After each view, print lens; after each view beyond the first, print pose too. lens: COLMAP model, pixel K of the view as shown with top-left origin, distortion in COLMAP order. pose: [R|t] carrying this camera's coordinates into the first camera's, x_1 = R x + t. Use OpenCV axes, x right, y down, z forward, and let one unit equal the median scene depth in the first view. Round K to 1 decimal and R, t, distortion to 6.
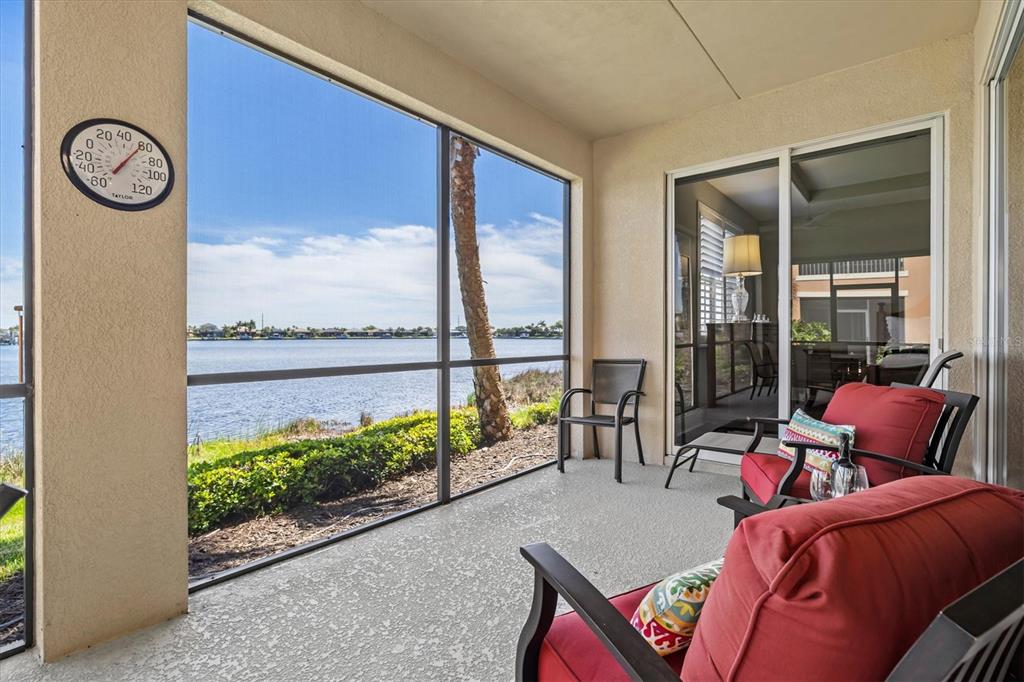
lens RADIAL K [[481.6, 0, 515.0], [0, 481.6, 337.7], [0, 0, 1]] dist [-0.010654, 0.004750]
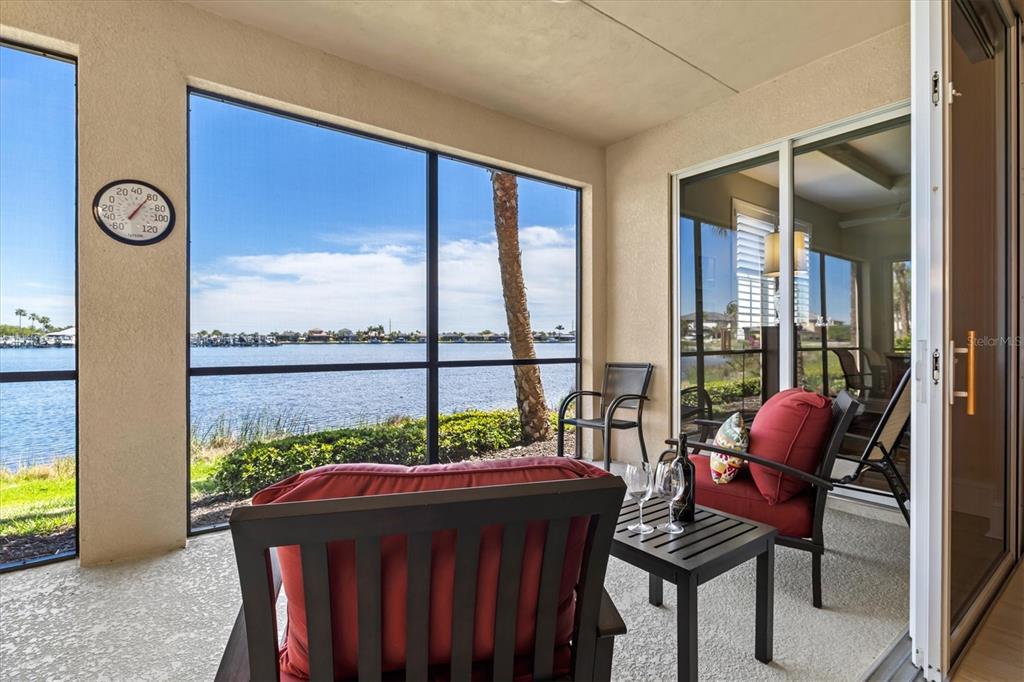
lens RADIAL K [[481.6, 0, 516.3], [0, 481.6, 341.8], [0, 0, 1]] dist [-0.010654, 0.004750]
pose [[0.971751, 0.004033, -0.235974, 0.288143], [-0.004217, 0.999991, -0.000273, 0.002190], [0.235971, 0.001260, 0.971759, -0.036000]]
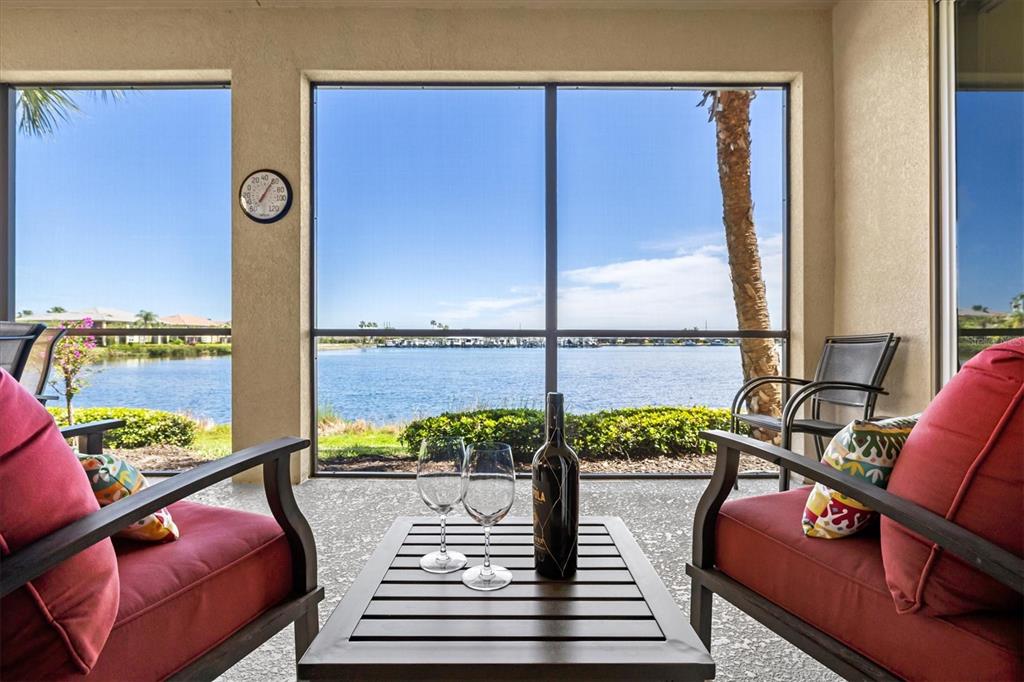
lens RADIAL K [[481.6, 0, 514.4], [0, 481.6, 343.7], [0, 0, 1]] dist [-0.010654, 0.004750]
pose [[0.640034, 0.005557, -0.768326, 0.510556], [-0.006221, 0.999979, 0.002050, 0.070134], [0.768321, 0.003468, 0.640055, 0.314765]]
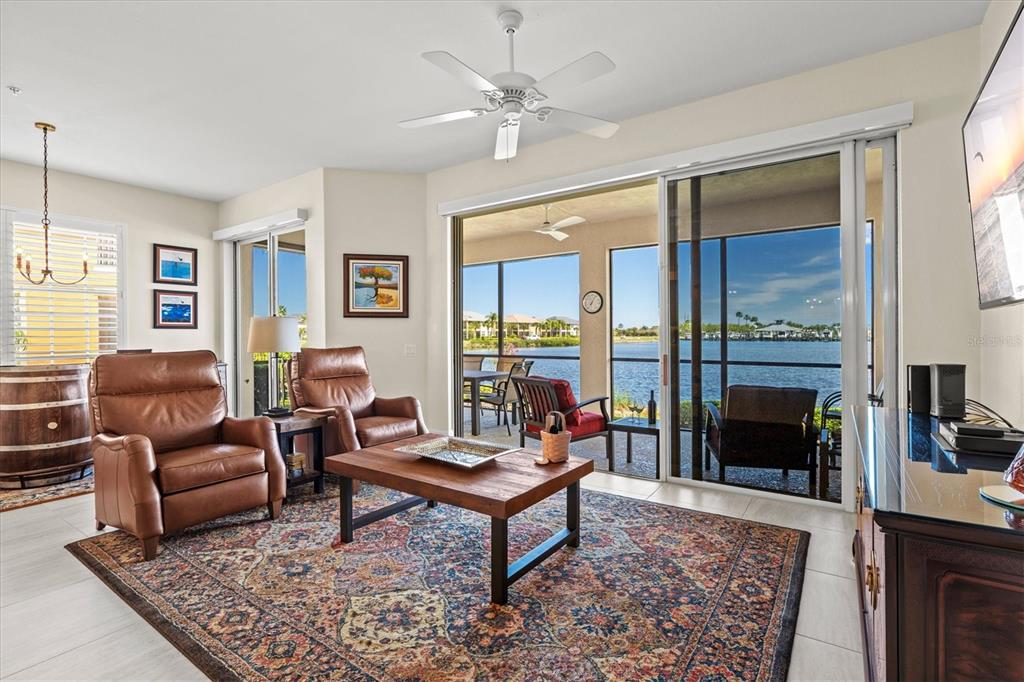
lens RADIAL K [[481.6, 0, 514.6], [0, 481.6, 332.7], [0, 0, 1]] dist [-0.010654, 0.004750]
pose [[0.088377, -0.003303, -0.996082, 1.580043], [-0.000649, 0.999994, -0.003374, -0.051344], [0.996087, 0.000944, 0.088374, 0.008741]]
